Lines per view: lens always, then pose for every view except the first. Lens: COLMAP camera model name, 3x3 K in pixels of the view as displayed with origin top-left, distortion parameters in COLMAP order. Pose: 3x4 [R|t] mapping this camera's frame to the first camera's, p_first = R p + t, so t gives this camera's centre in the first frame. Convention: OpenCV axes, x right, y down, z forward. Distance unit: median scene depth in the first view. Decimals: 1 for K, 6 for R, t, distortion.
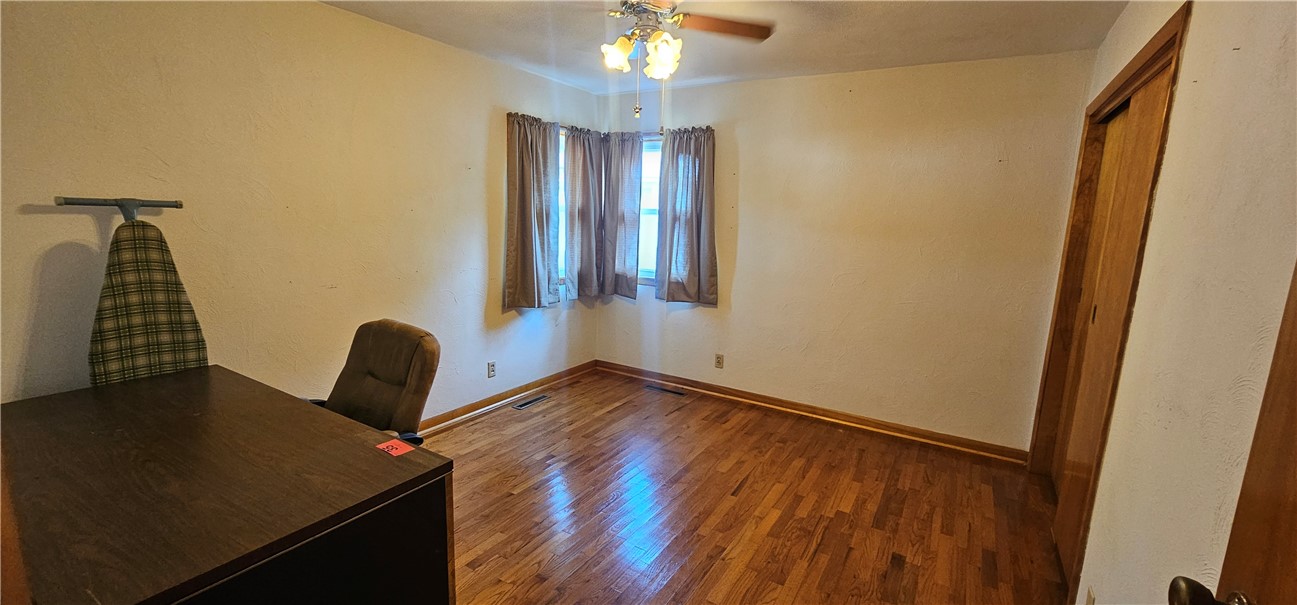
lens RADIAL K [[532.6, 0, 659.9], [0, 532.6, 304.9], [0, 0, 1]] dist [-0.001513, -0.000299]
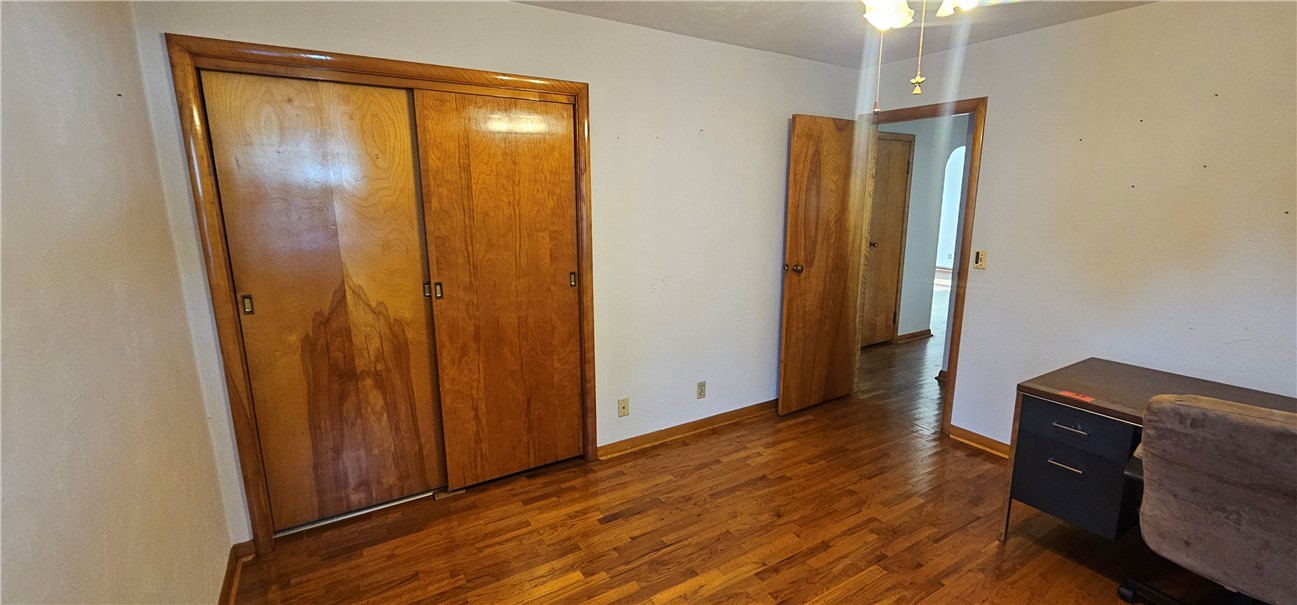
lens RADIAL K [[532.6, 0, 659.9], [0, 532.6, 304.9], [0, 0, 1]] dist [-0.001513, -0.000299]
pose [[-0.885437, -0.130565, 0.446043, -0.083608], [0.045981, 0.930410, 0.363625, -0.327071], [-0.462479, 0.342477, -0.817816, 1.661209]]
